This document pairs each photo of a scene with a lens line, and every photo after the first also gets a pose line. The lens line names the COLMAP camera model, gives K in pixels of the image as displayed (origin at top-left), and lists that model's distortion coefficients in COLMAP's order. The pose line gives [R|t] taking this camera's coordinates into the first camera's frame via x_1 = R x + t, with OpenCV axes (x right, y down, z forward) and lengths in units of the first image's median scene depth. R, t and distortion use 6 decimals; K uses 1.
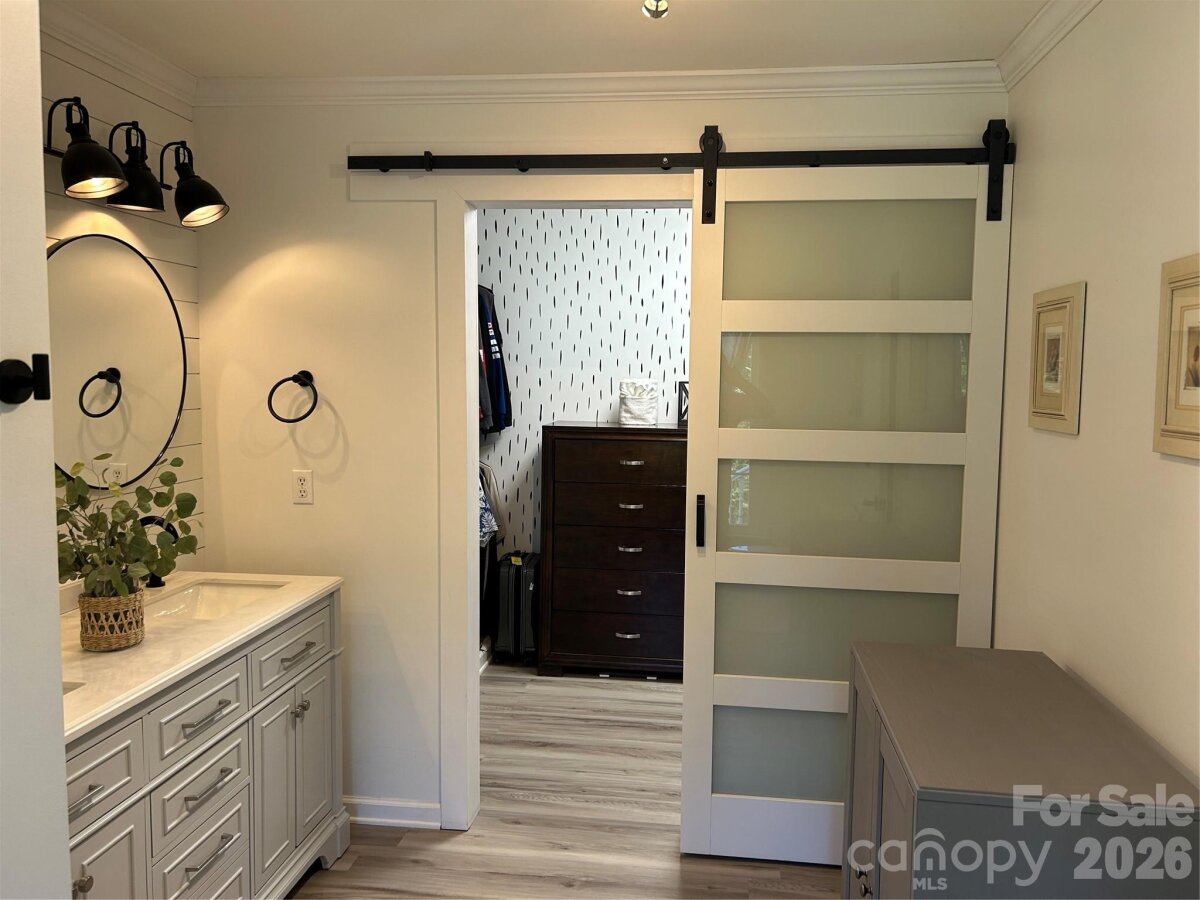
lens RADIAL K [[904.8, 0, 600.7], [0, 904.8, 444.1], [0, 0, 1]] dist [0.003229, -0.002007]
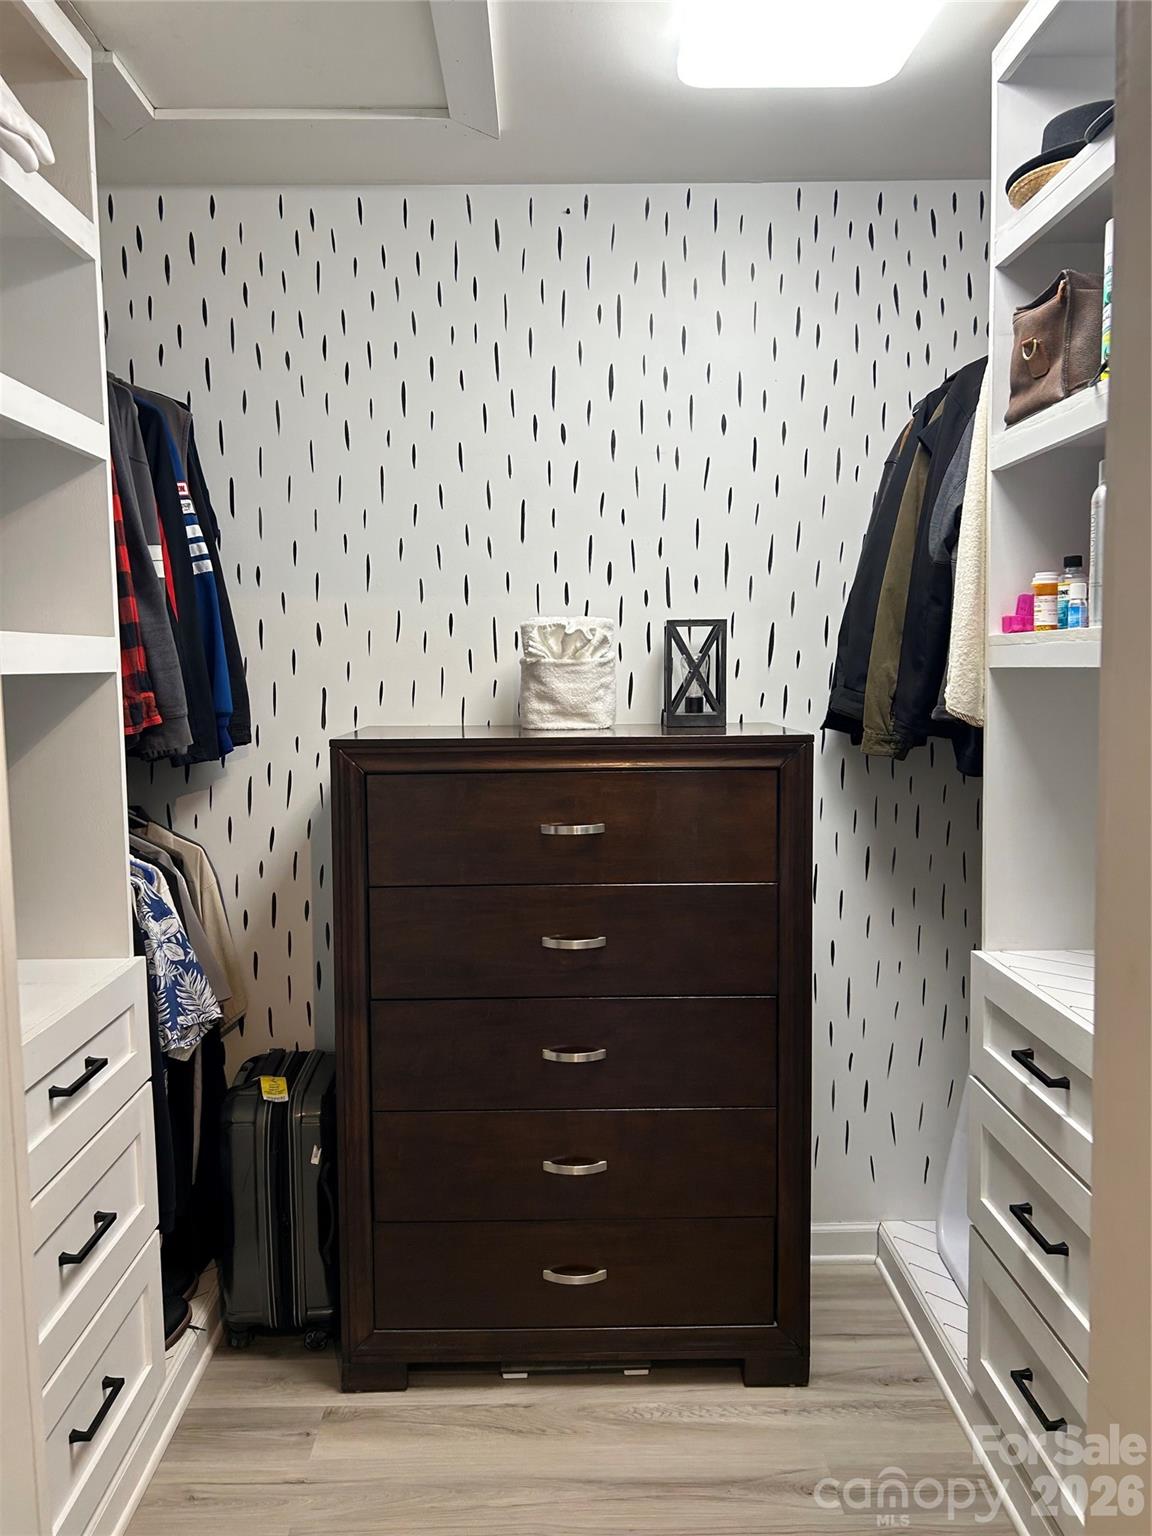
lens RADIAL K [[1158.1, 0, 567.1], [0, 1158.1, 771.1], [0, 0, 1]] dist [0.003229, -0.002007]
pose [[0.989329, -0.037171, 0.140879, -0.032894], [0.035512, 0.999267, 0.014272, -0.010327], [-0.141306, -0.009116, 0.989924, 0.478410]]
